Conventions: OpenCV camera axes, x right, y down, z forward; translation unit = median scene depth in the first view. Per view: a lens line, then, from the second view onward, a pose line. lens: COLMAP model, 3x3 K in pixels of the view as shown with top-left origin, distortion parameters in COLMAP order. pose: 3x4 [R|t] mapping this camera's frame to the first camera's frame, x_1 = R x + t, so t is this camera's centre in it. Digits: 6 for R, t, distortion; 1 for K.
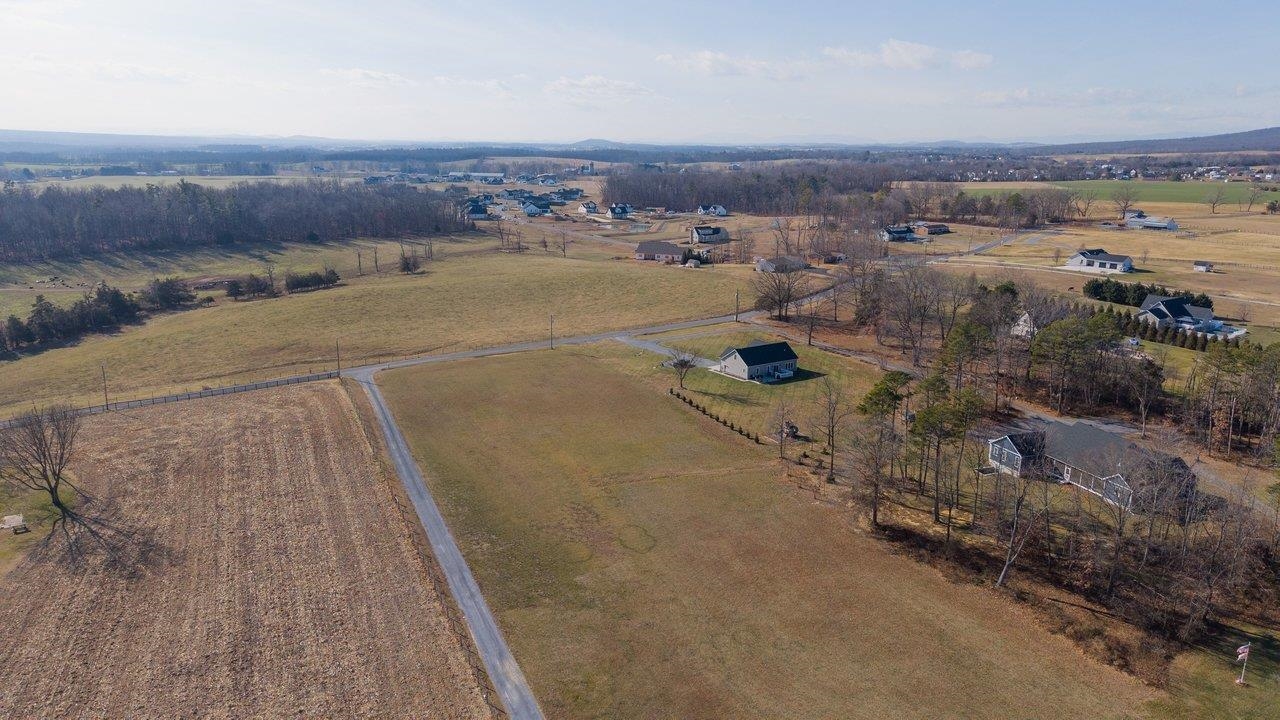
lens RADIAL K [[850.3, 0, 634.6], [0, 850.3, 350.1], [0, 0, 1]] dist [0.041932, -0.054422]
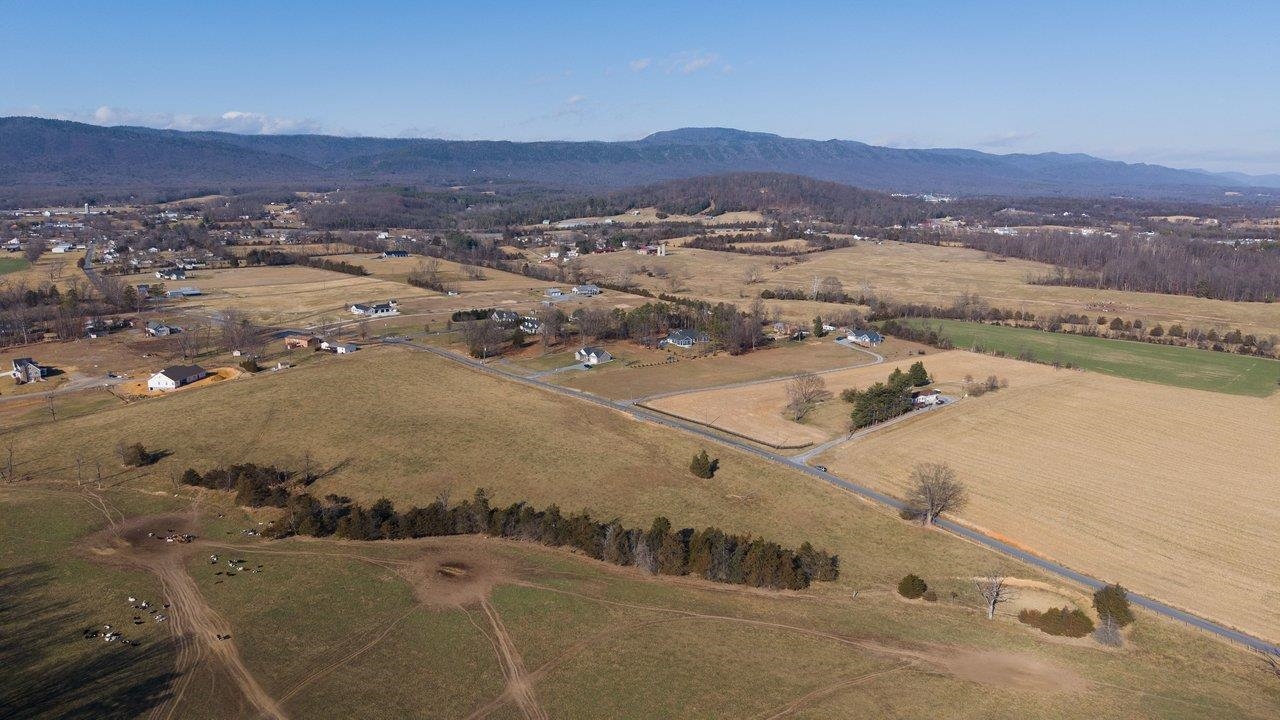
lens RADIAL K [[850.3, 0, 638.3], [0, 850.3, 366.6], [0, 0, 1]] dist [0.041932, -0.054422]
pose [[-0.184566, -0.215905, 0.958812, -0.957934], [0.224778, 0.940442, 0.255037, -0.237502], [-0.956771, 0.262591, -0.125042, 0.528393]]
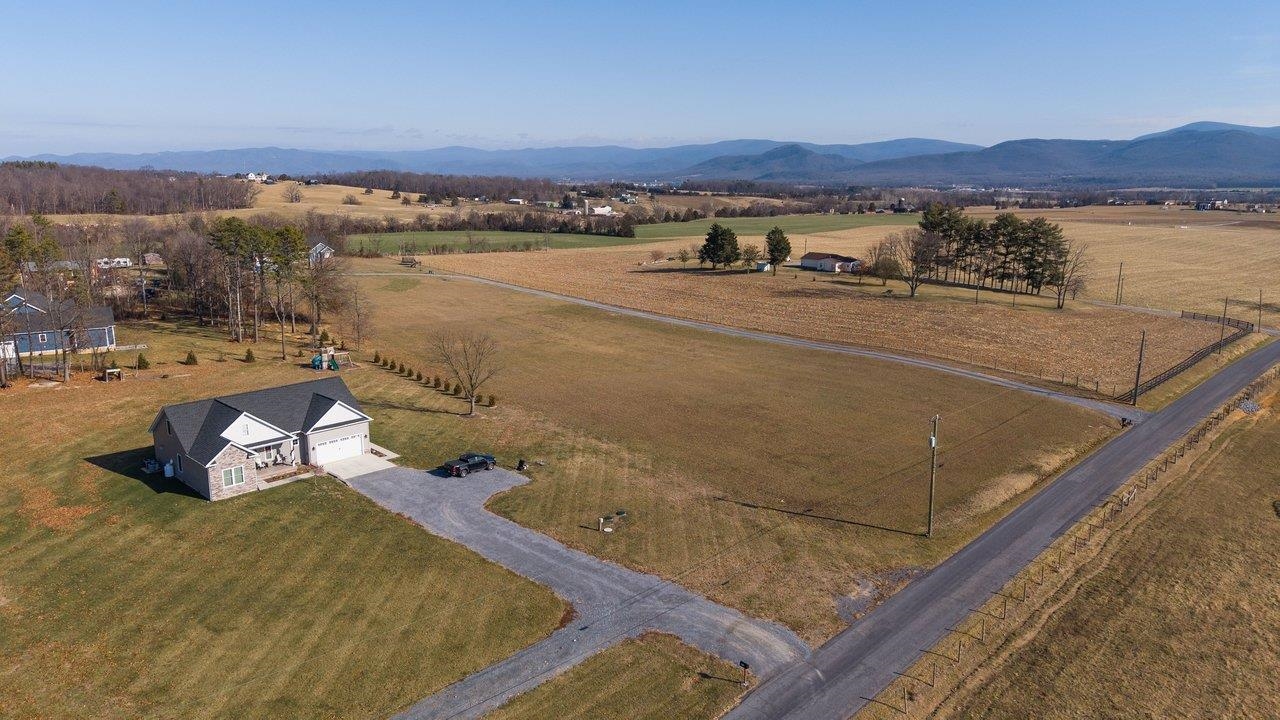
lens RADIAL K [[850.3, 0, 640.5], [0, 850.3, 373.3], [0, 0, 1]] dist [0.041932, -0.054422]
pose [[-0.973132, 0.037625, -0.227152, 0.028900], [-0.067874, 0.895841, 0.439160, -0.085385], [0.220016, 0.442778, -0.869218, 0.604871]]
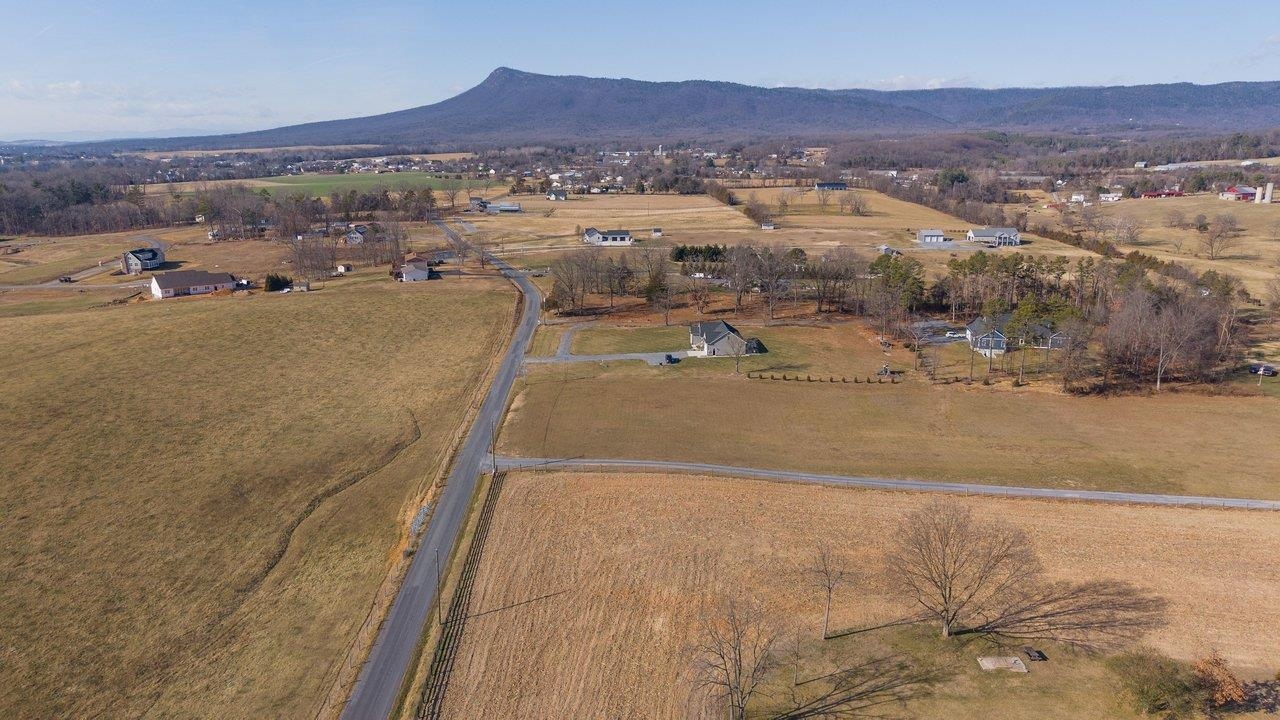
lens RADIAL K [[850.3, 0, 639.0], [0, 850.3, 367.4], [0, 0, 1]] dist [0.041932, -0.054422]
pose [[0.511737, -0.225196, 0.829103, -0.377657], [0.205620, 0.969093, 0.136307, -0.056678], [-0.834173, 0.100727, 0.542226, 0.217806]]
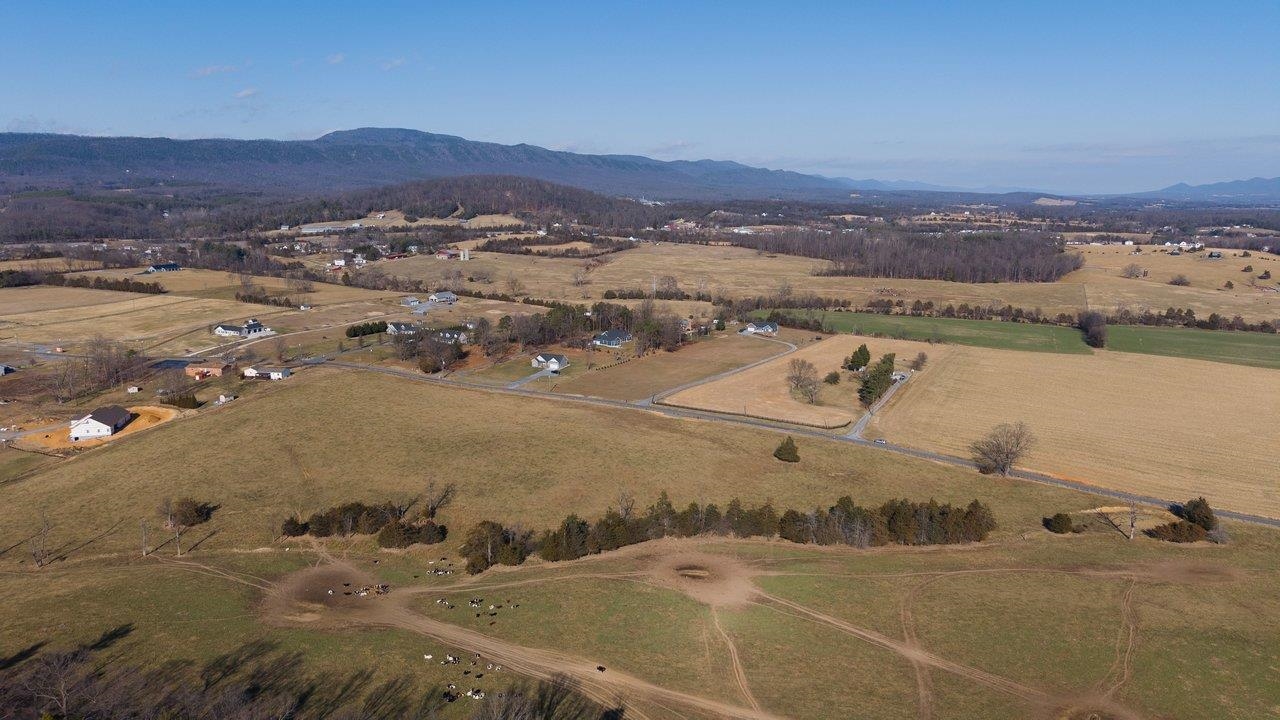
lens RADIAL K [[850.3, 0, 637.7], [0, 850.3, 365.6], [0, 0, 1]] dist [0.041932, -0.054422]
pose [[-0.526838, -0.184367, 0.829729, -0.856580], [0.190633, 0.925691, 0.326733, -0.308931], [-0.828312, 0.330309, -0.452543, 0.829444]]
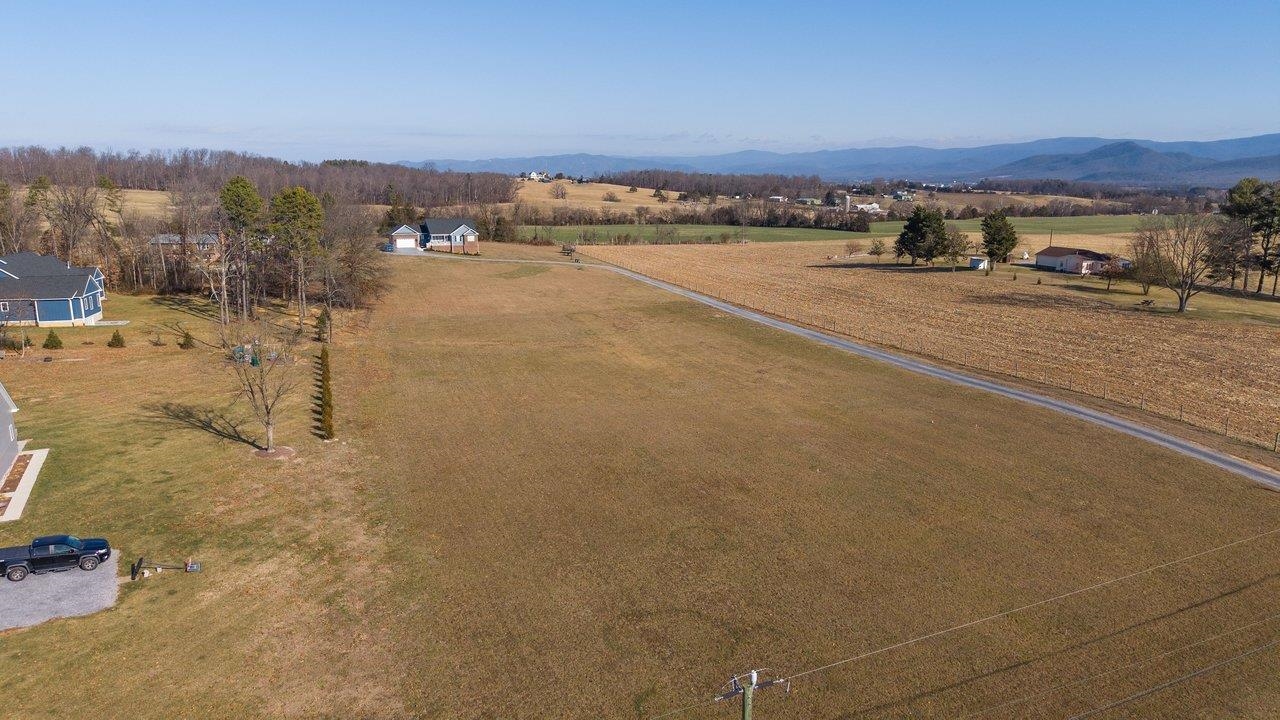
lens RADIAL K [[850.3, 0, 638.0], [0, 850.3, 372.4], [0, 0, 1]] dist [0.041932, -0.054422]
pose [[-0.994689, -0.034845, 0.096847, -0.047782], [0.011861, 0.895875, 0.444148, -0.051881], [-0.102239, 0.442938, -0.890704, 0.527103]]
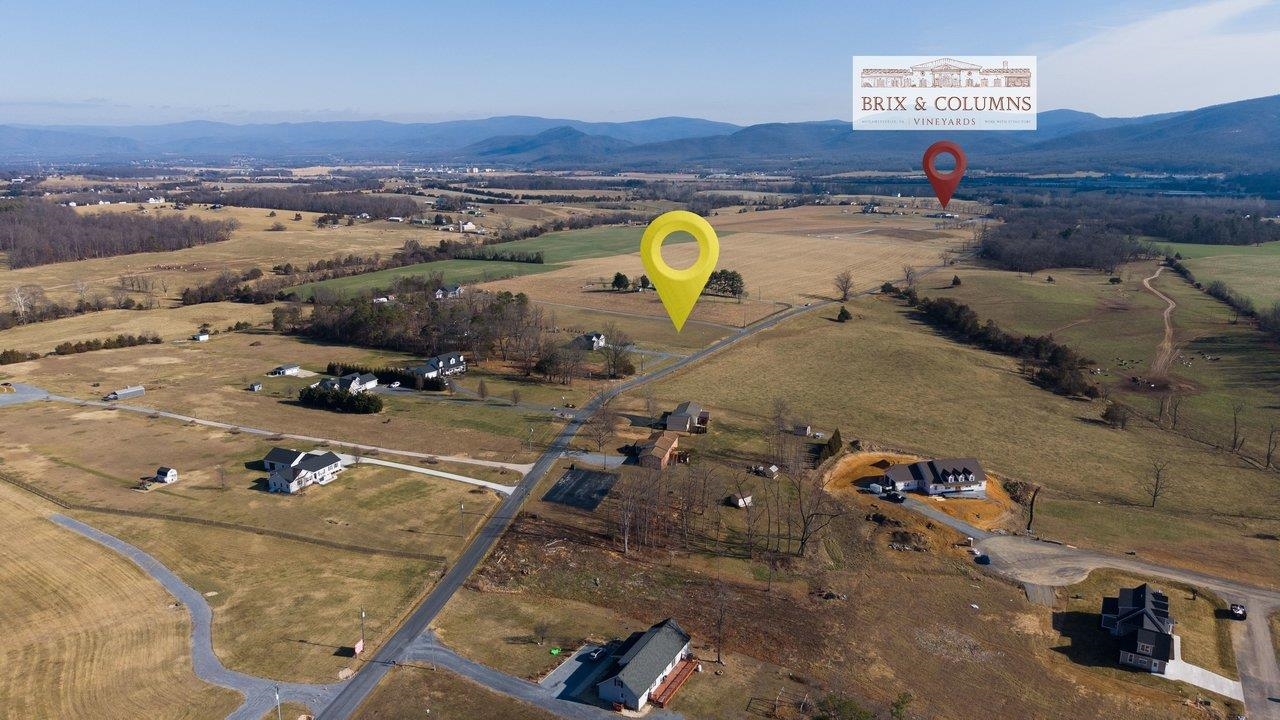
lens RADIAL K [[850.3, 0, 641.3], [0, 850.3, 363.5], [0, 0, 1]] dist [0.041932, -0.054422]
pose [[-0.880160, 0.106485, -0.462580, 0.447342], [-0.119263, 0.893644, 0.432639, -0.384091], [0.459451, 0.435960, -0.773850, 1.206189]]
